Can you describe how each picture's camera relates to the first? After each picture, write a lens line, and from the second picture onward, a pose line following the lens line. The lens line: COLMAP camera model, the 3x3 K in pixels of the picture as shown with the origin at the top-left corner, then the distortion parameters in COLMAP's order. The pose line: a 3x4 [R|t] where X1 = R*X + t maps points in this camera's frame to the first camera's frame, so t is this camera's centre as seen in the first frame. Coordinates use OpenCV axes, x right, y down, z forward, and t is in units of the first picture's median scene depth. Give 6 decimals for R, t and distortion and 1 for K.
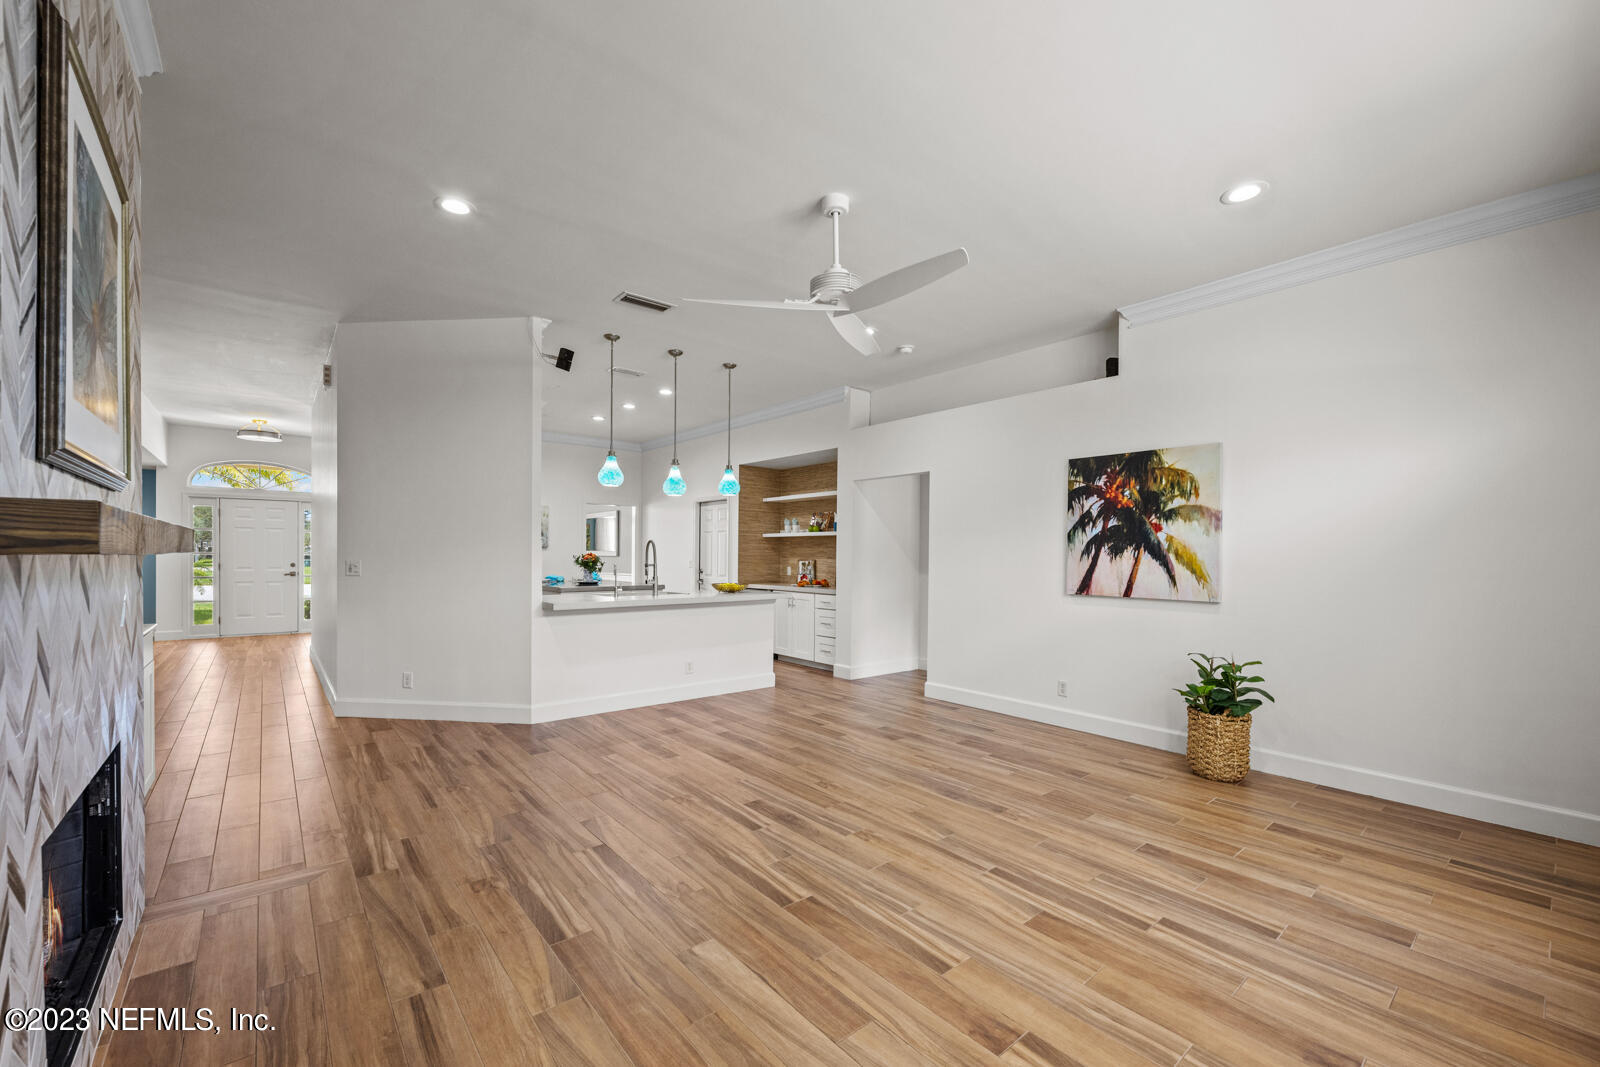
lens RADIAL K [[642.0, 0, 786.3], [0, 642.0, 565.5], [0, 0, 1]] dist [-0.010480, 0.001907]
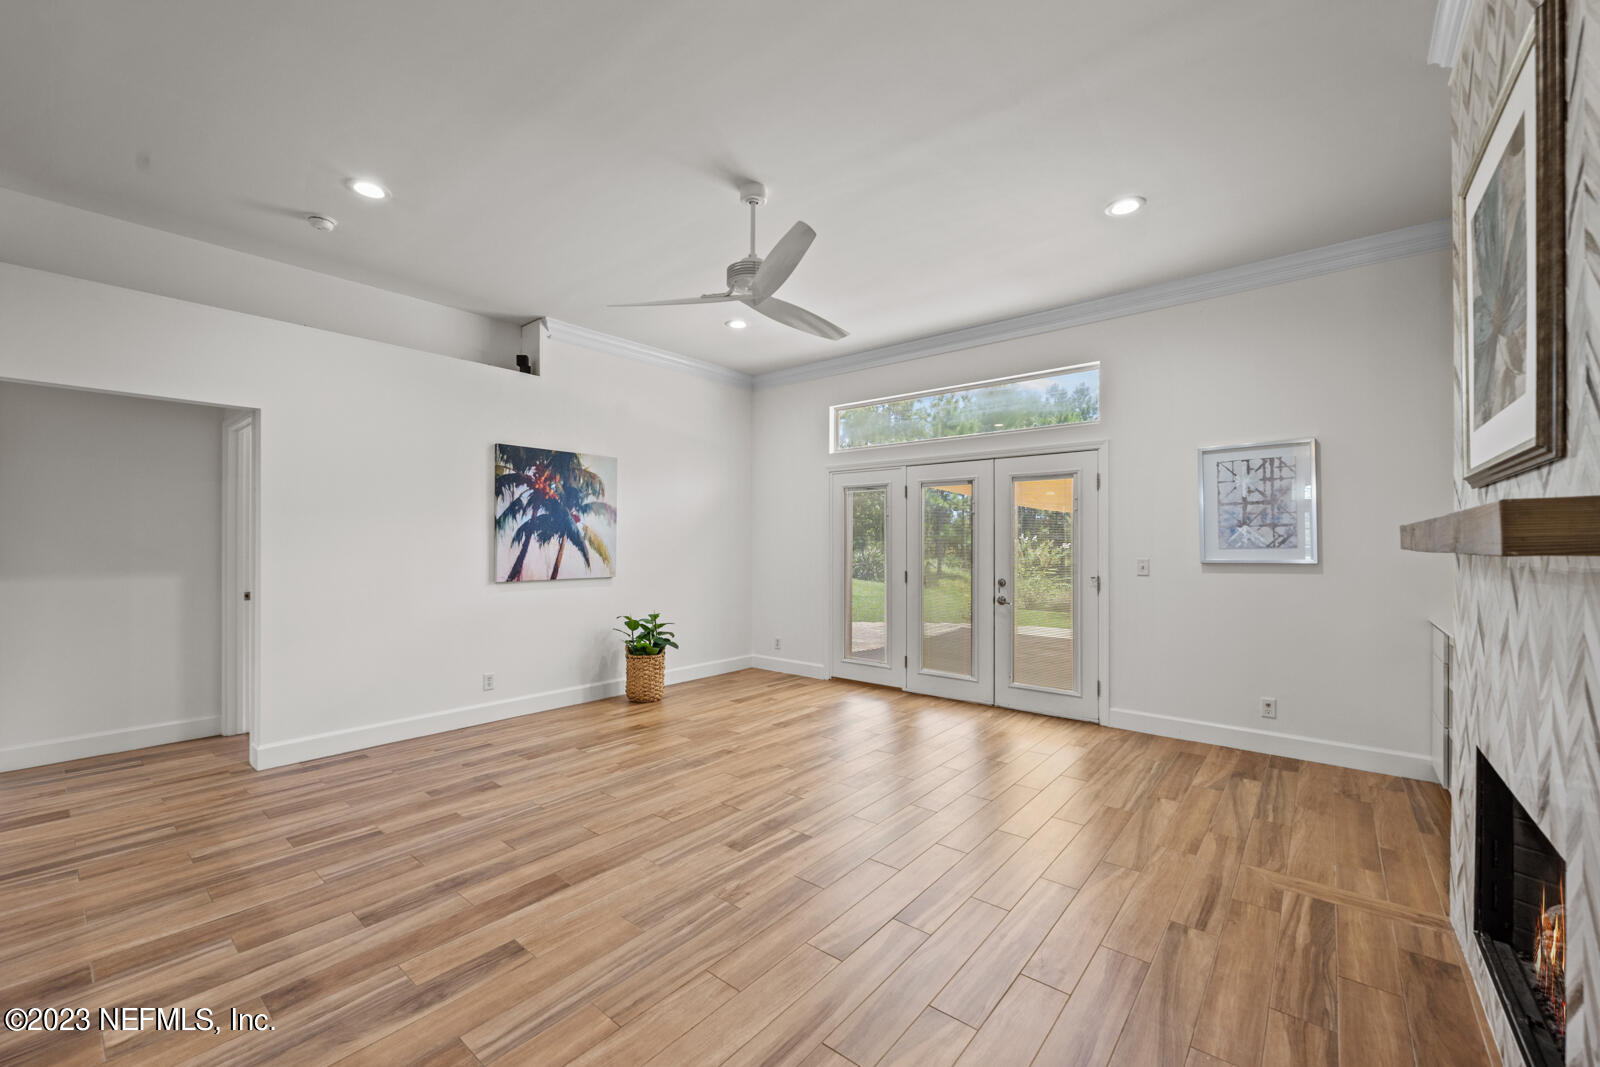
lens RADIAL K [[642.0, 0, 806.5], [0, 642.0, 536.9], [0, 0, 1]] dist [-0.010480, 0.001907]
pose [[-0.203930, 0.001585, 0.978984, -0.751499], [0.013668, 0.999906, 0.001228, -0.022967], [-0.978890, 0.013631, -0.203933, 0.920357]]
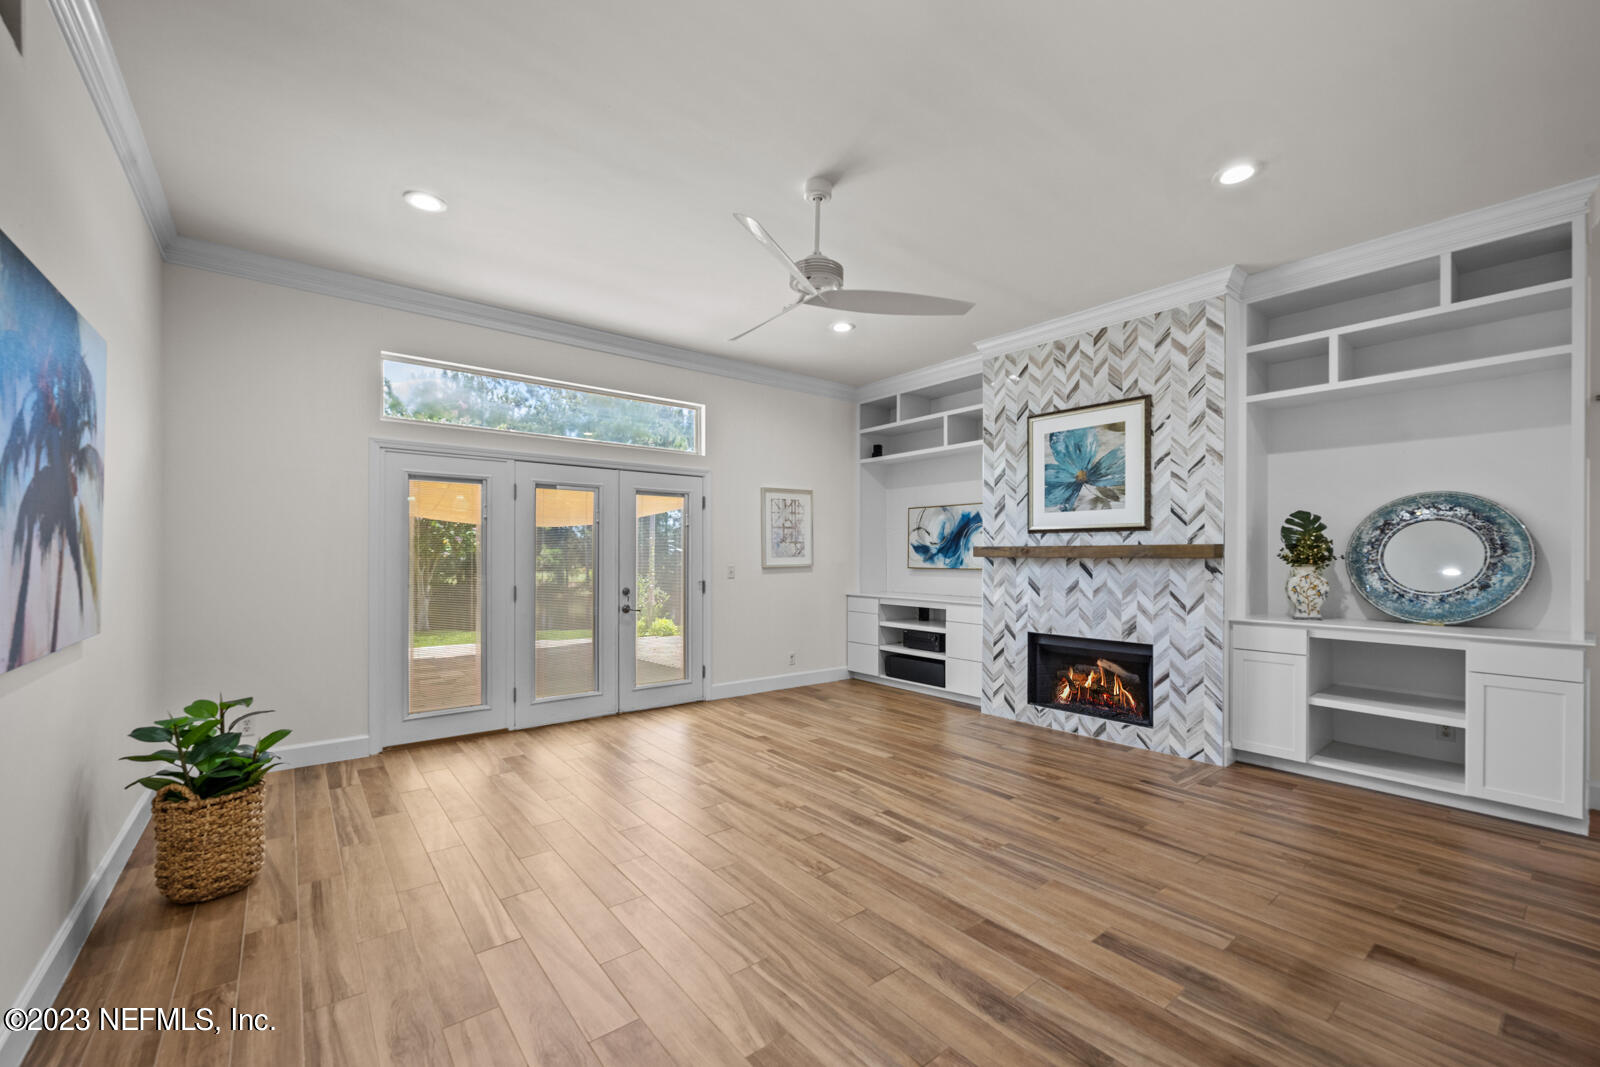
lens RADIAL K [[642.0, 0, 790.6], [0, 642.0, 560.6], [0, 0, 1]] dist [-0.010480, 0.001907]
pose [[-0.999849, -0.011207, 0.013269, 0.081642], [-0.010851, 0.999587, 0.026596, -0.027745], [-0.013562, 0.026448, -0.999558, 1.602913]]
